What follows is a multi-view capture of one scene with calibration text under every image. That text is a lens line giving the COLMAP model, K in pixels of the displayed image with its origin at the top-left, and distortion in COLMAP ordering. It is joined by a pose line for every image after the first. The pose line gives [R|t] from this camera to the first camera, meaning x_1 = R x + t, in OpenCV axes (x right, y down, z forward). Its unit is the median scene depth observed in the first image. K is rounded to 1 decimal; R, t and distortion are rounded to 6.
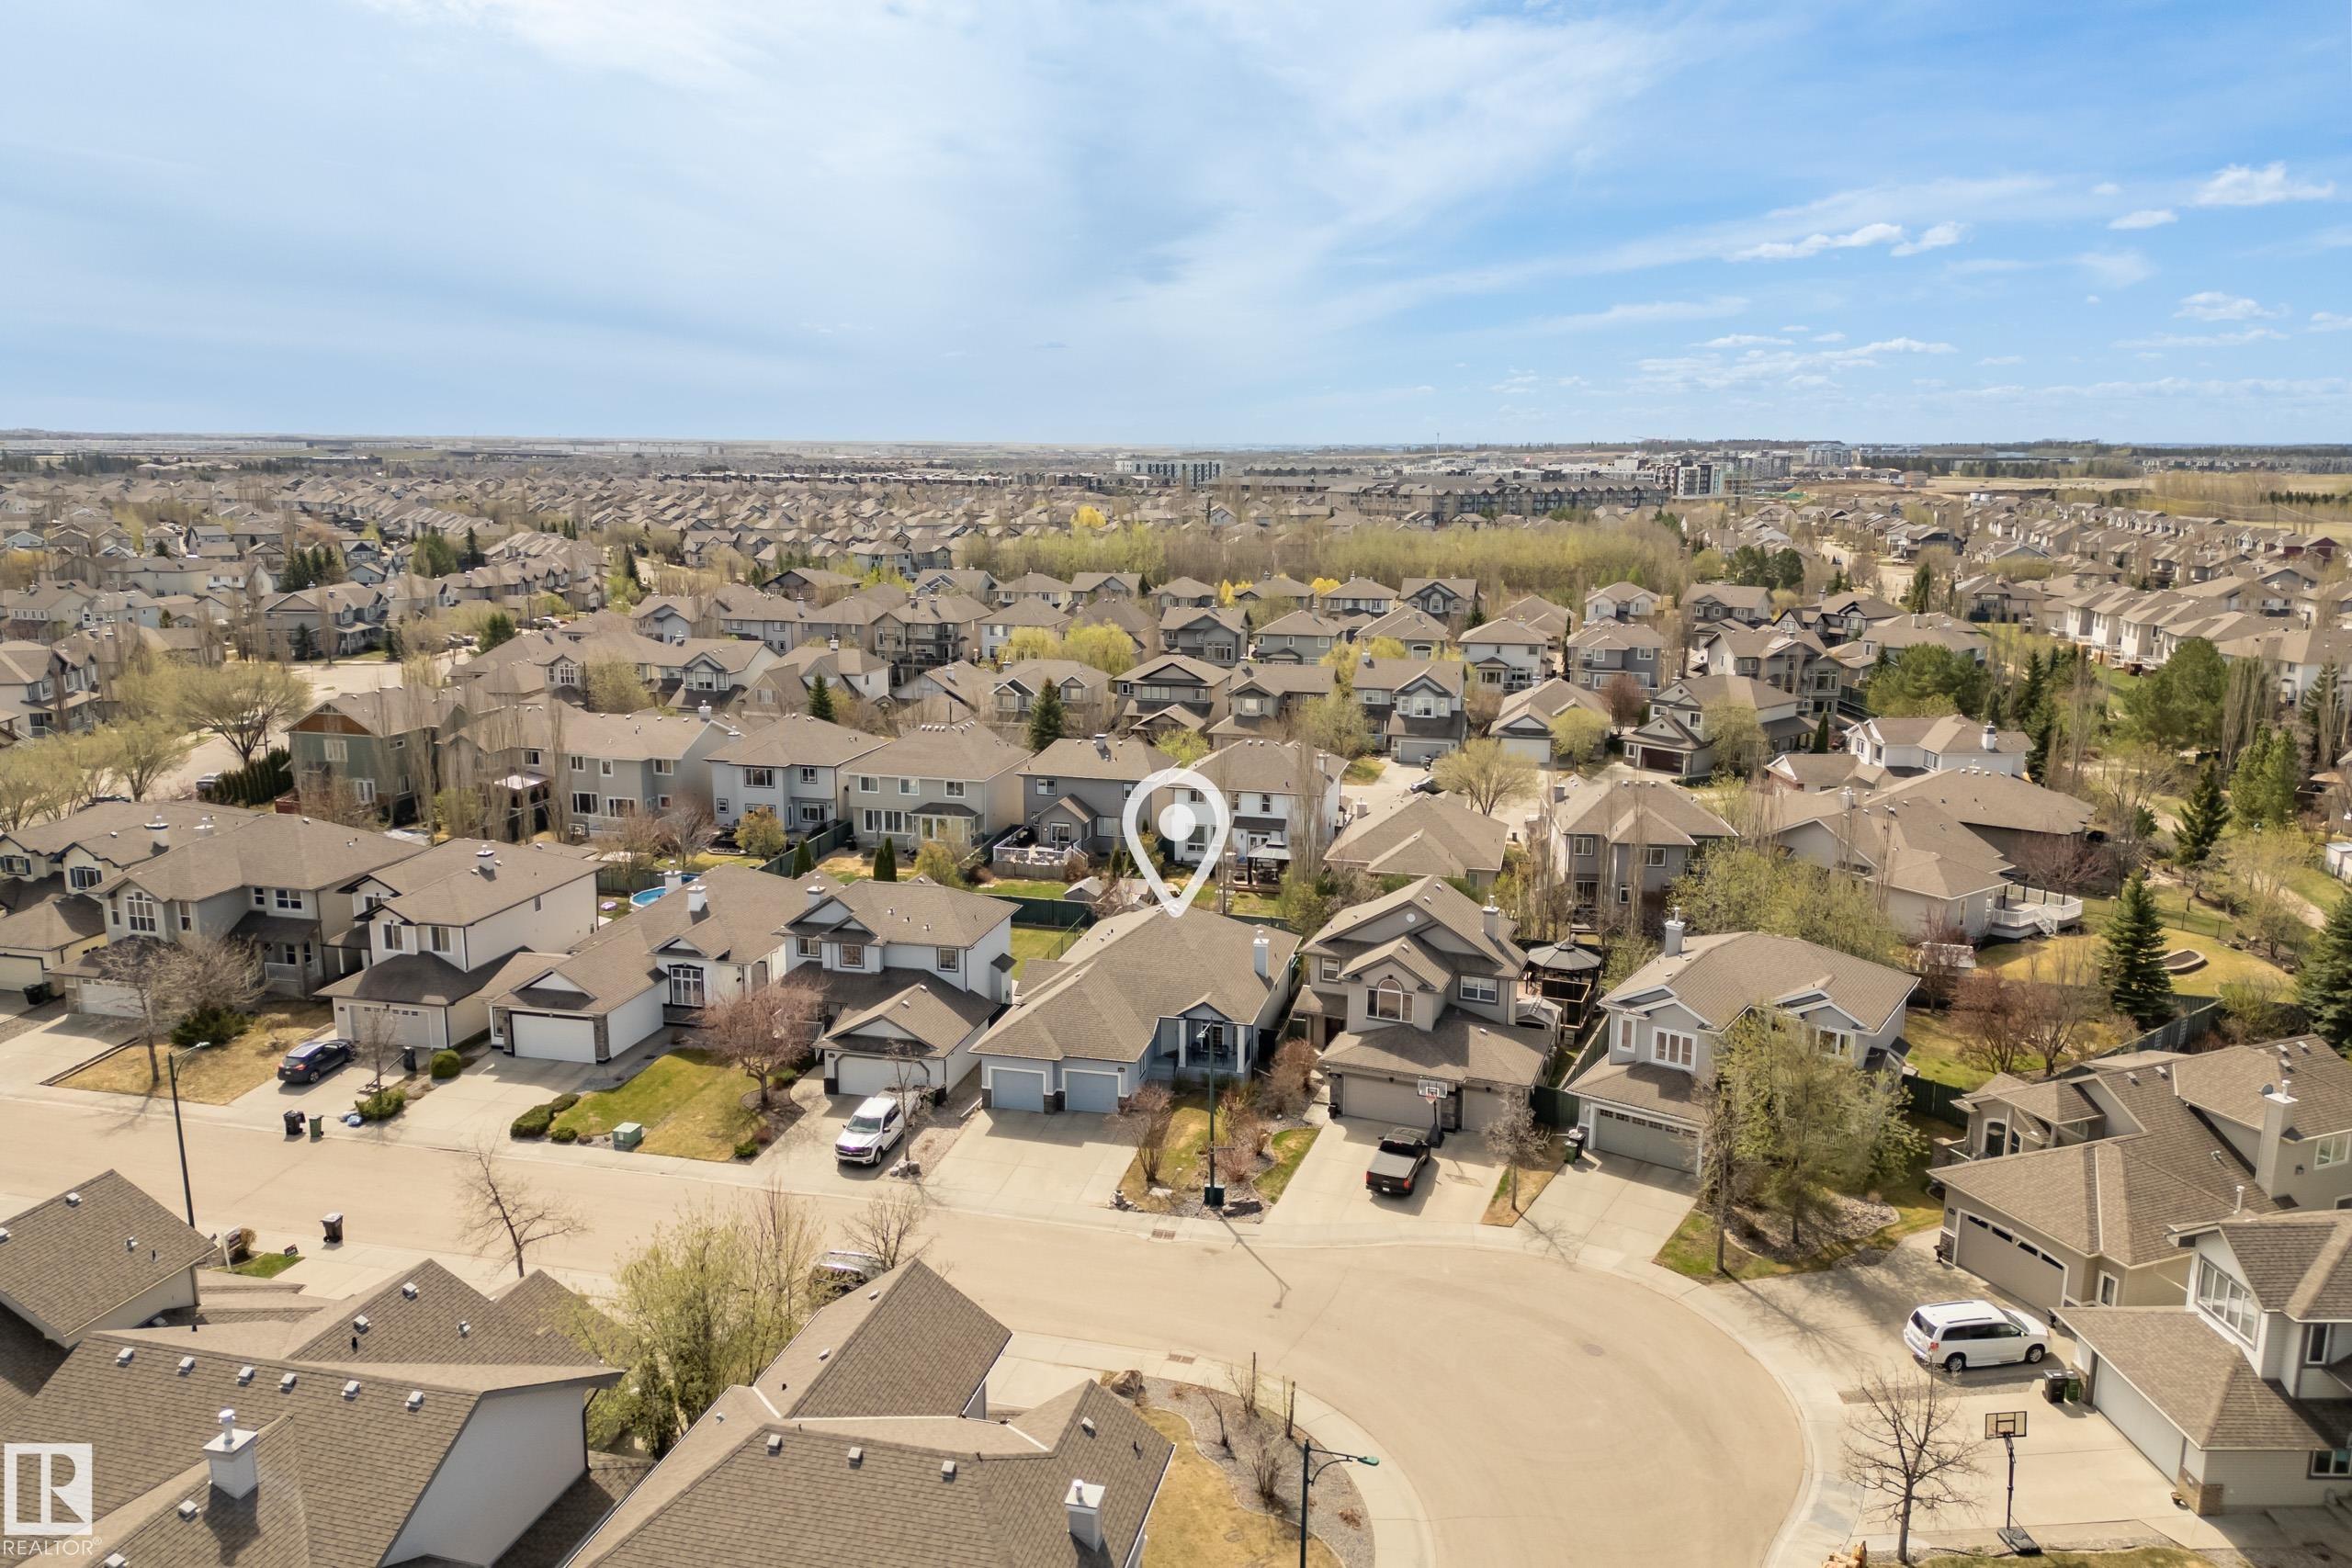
lens RADIAL K [[1652.7, 0, 1176.6], [0, 1652.7, 782.8], [0, 0, 1]] dist [0.045924, -0.036983]
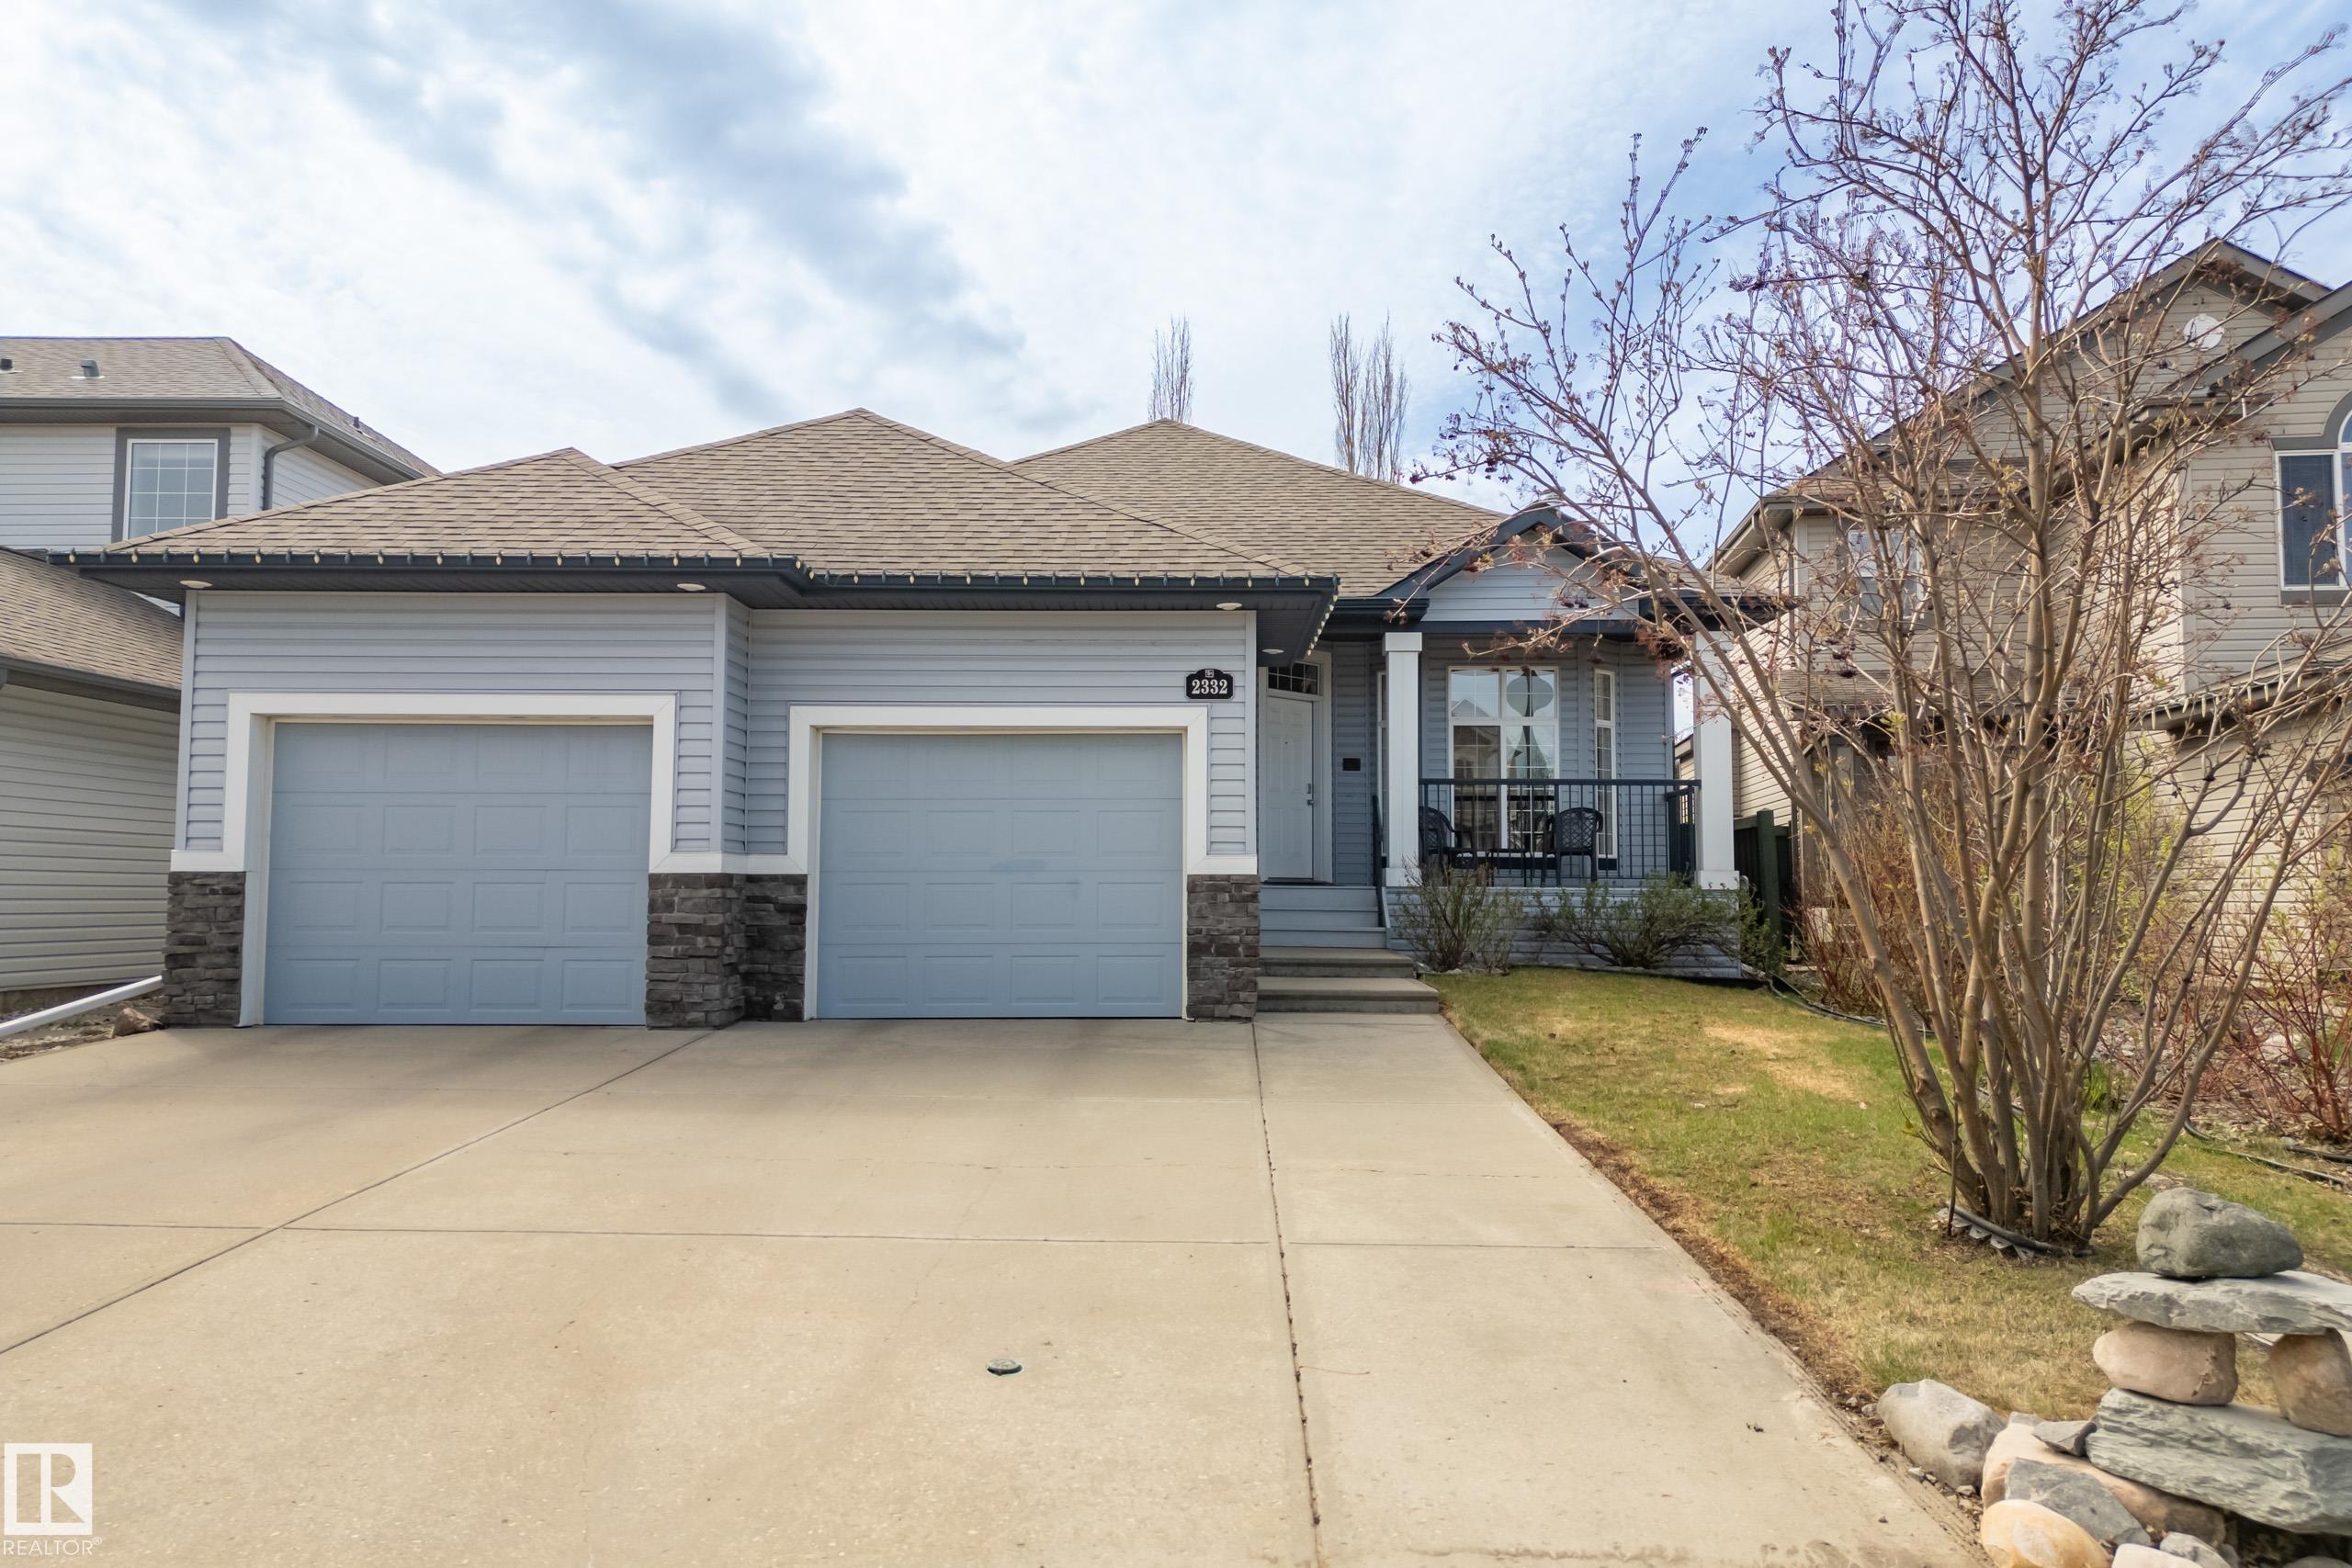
lens RADIAL K [[1652.7, 0, 1177.3], [0, 1652.7, 781.1], [0, 0, 1]] dist [0.045924, -0.036983]
pose [[0.975693, 0.015745, 0.218577, -0.067734], [0.045332, 0.961341, -0.271603, 0.219292], [-0.214404, 0.274909, 0.937260, 0.855476]]
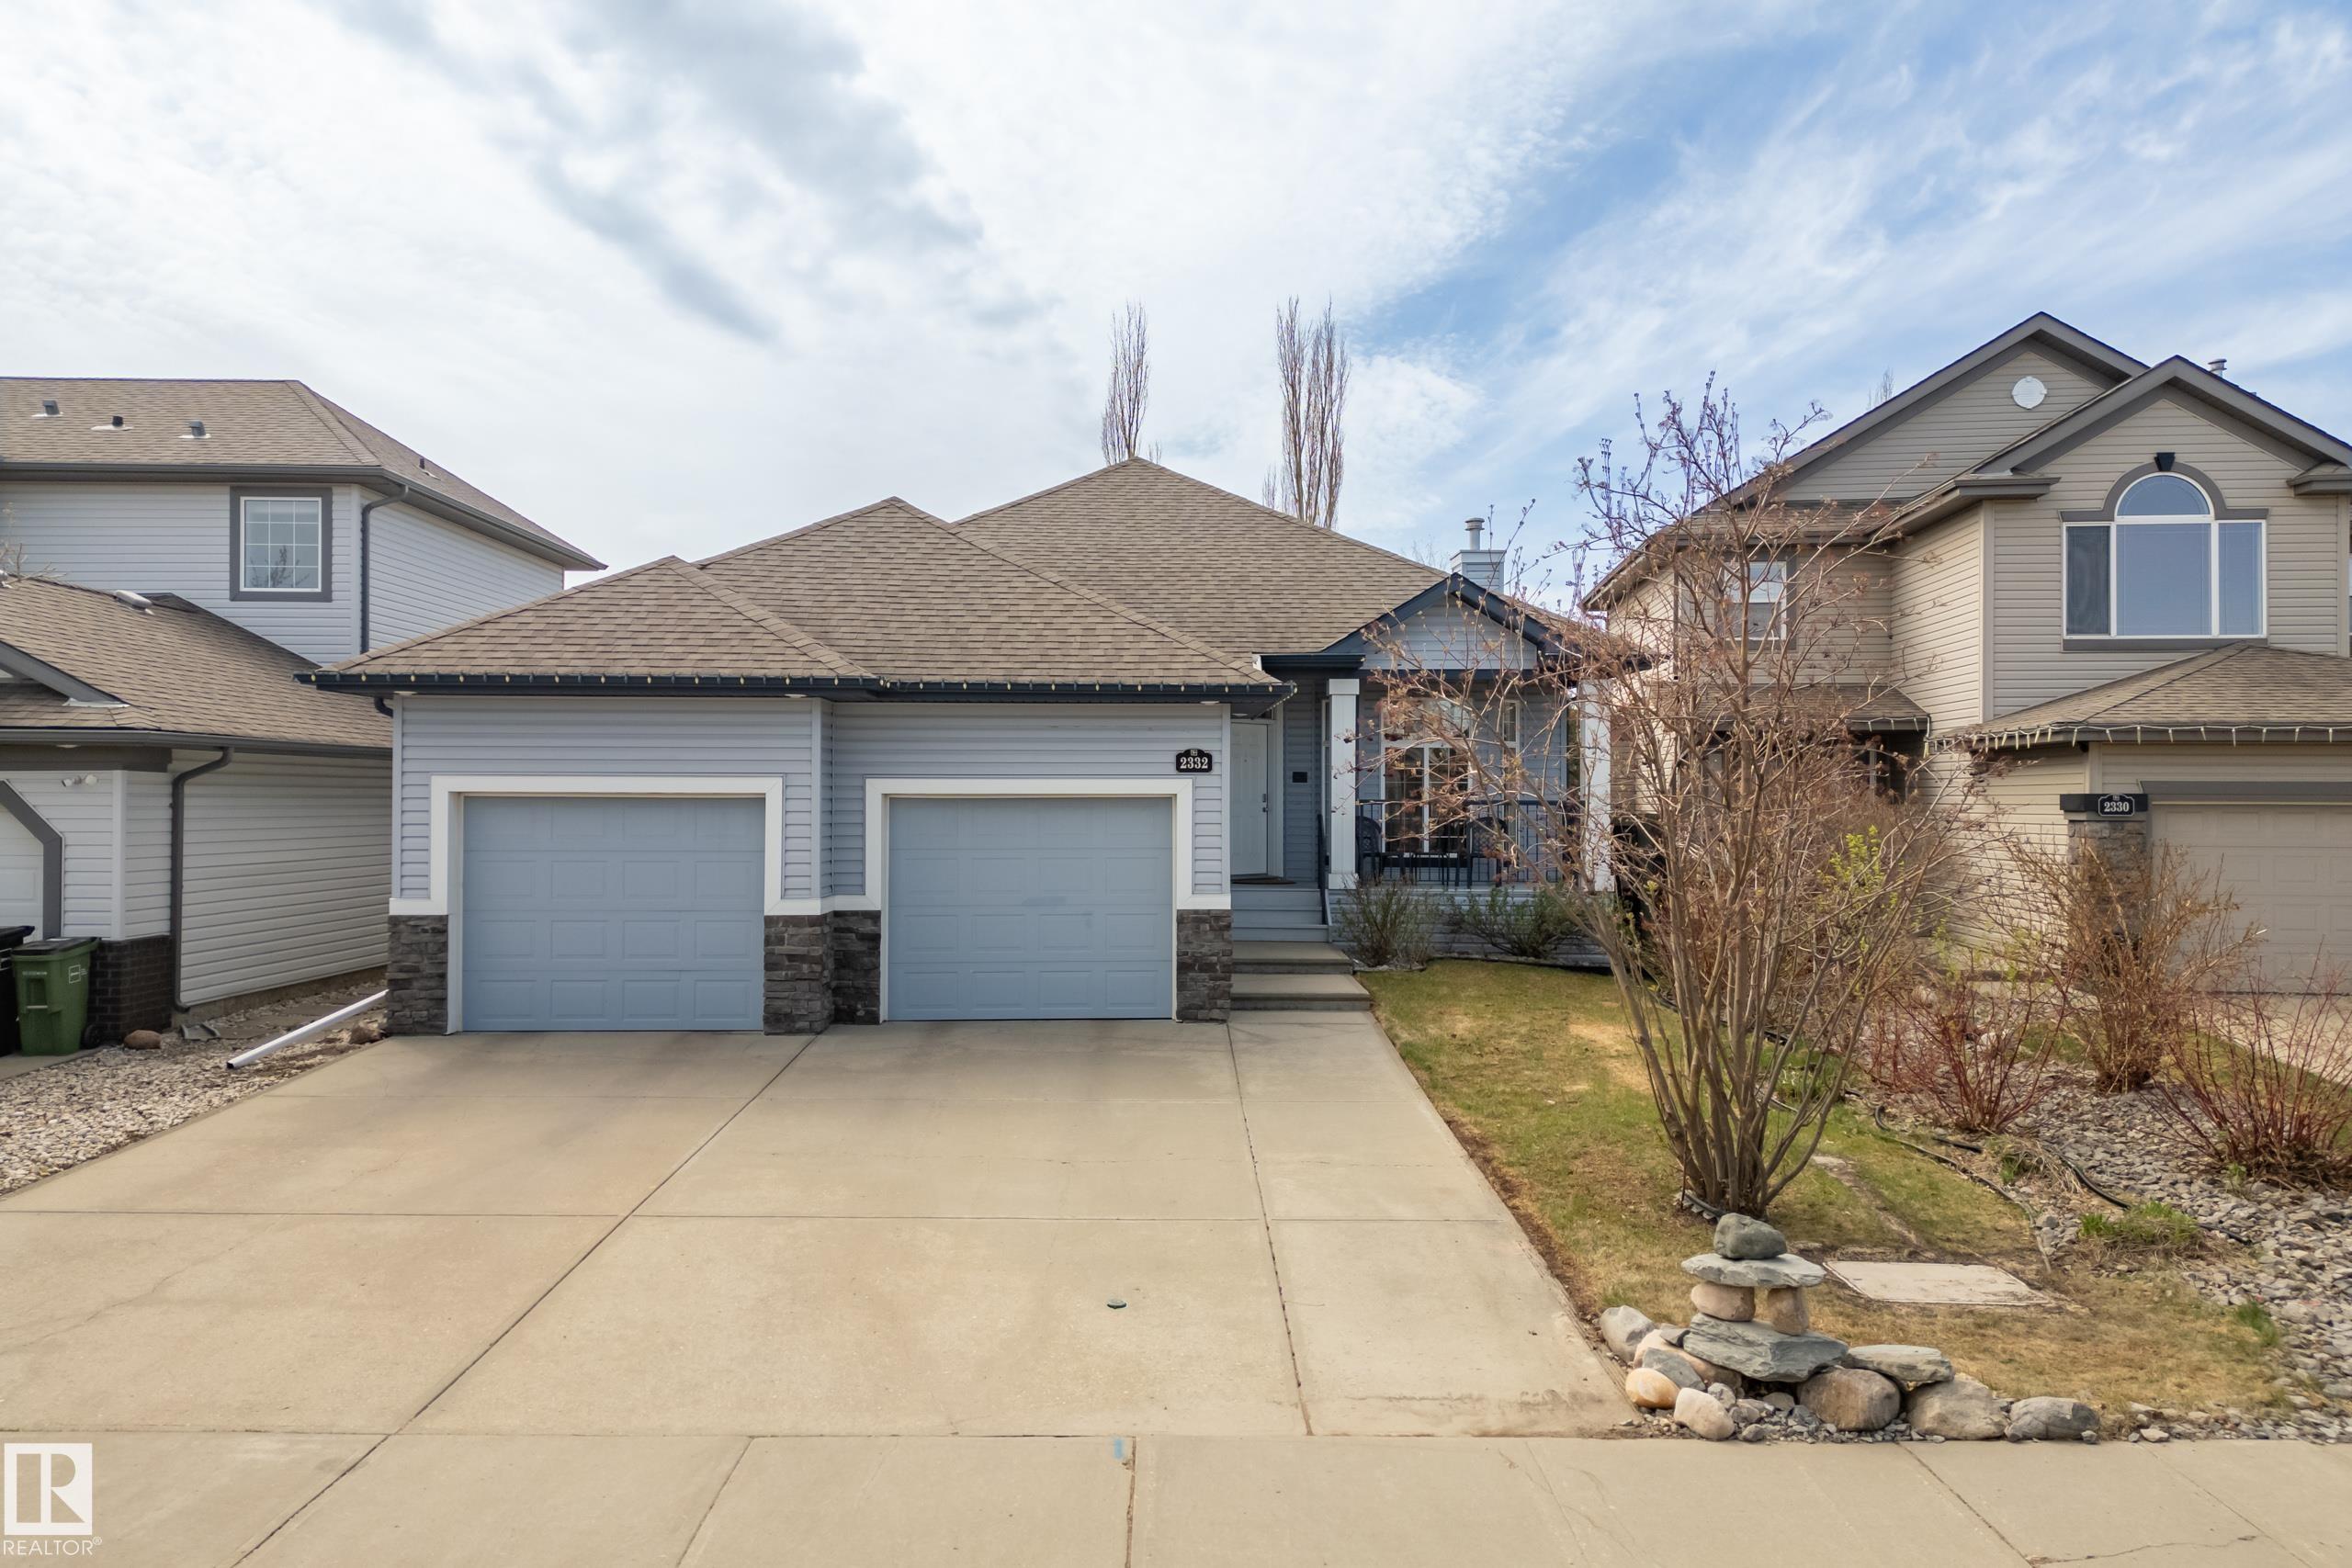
lens RADIAL K [[1652.7, 0, 1178.4], [0, 1652.7, 789.1], [0, 0, 1]] dist [0.045924, -0.036983]
pose [[0.966728, 0.001356, 0.255804, -0.082742], [0.054026, 0.976347, -0.209349, 0.213734], [-0.250037, 0.216204, 0.943789, 0.813842]]
